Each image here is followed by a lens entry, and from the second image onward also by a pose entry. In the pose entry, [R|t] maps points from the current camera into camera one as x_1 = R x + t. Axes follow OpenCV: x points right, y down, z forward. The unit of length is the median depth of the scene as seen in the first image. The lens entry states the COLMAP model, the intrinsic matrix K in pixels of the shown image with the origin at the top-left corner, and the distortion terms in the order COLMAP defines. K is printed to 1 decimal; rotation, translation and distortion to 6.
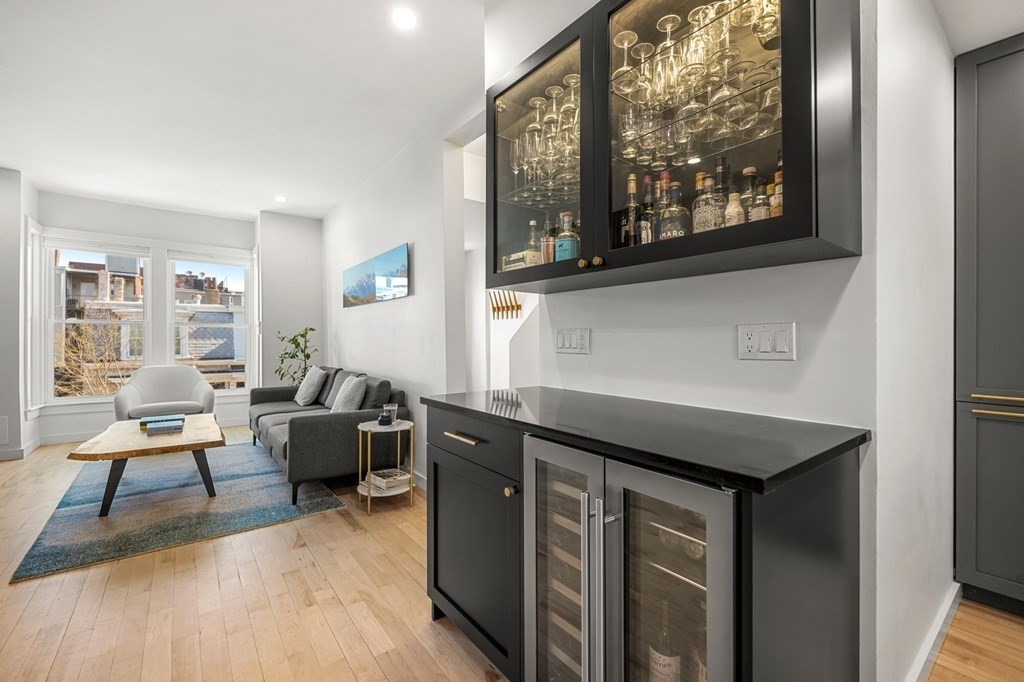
lens RADIAL K [[439.8, 0, 515.9], [0, 439.8, 339.2], [0, 0, 1]] dist [-0.003617, 0.000575]
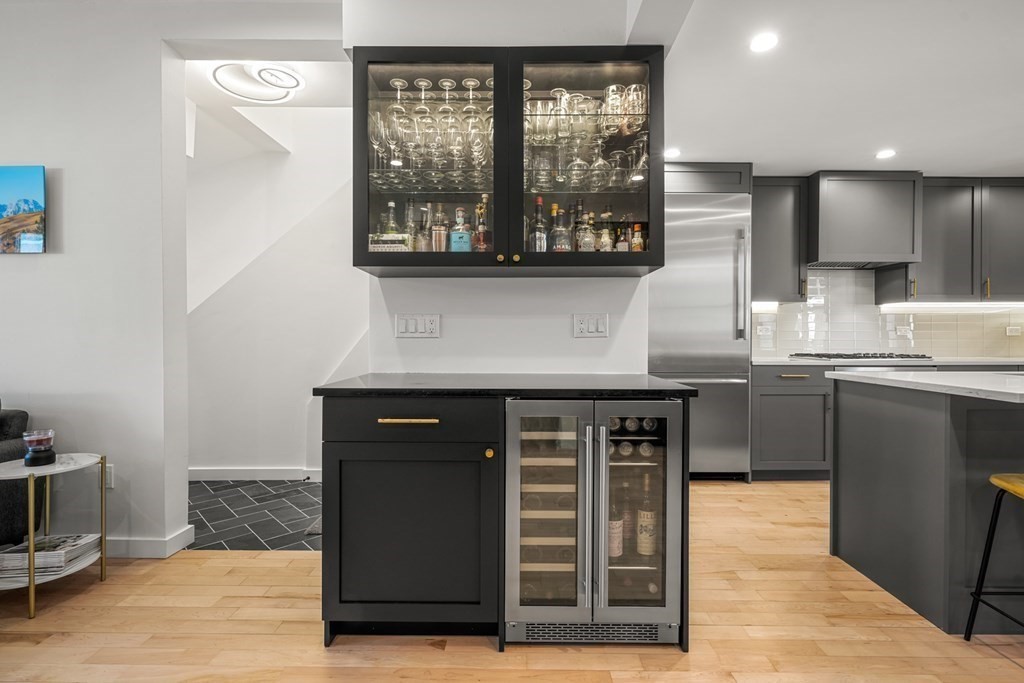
lens RADIAL K [[472.2, 0, 519.3], [0, 472.2, 339.9], [0, 0, 1]] dist [0.003848, -0.000737]
pose [[0.611444, -0.006642, 0.791260, -0.284923], [0.001126, 0.999971, 0.007524, 0.013986], [-0.791287, -0.003710, 0.611434, 0.058515]]
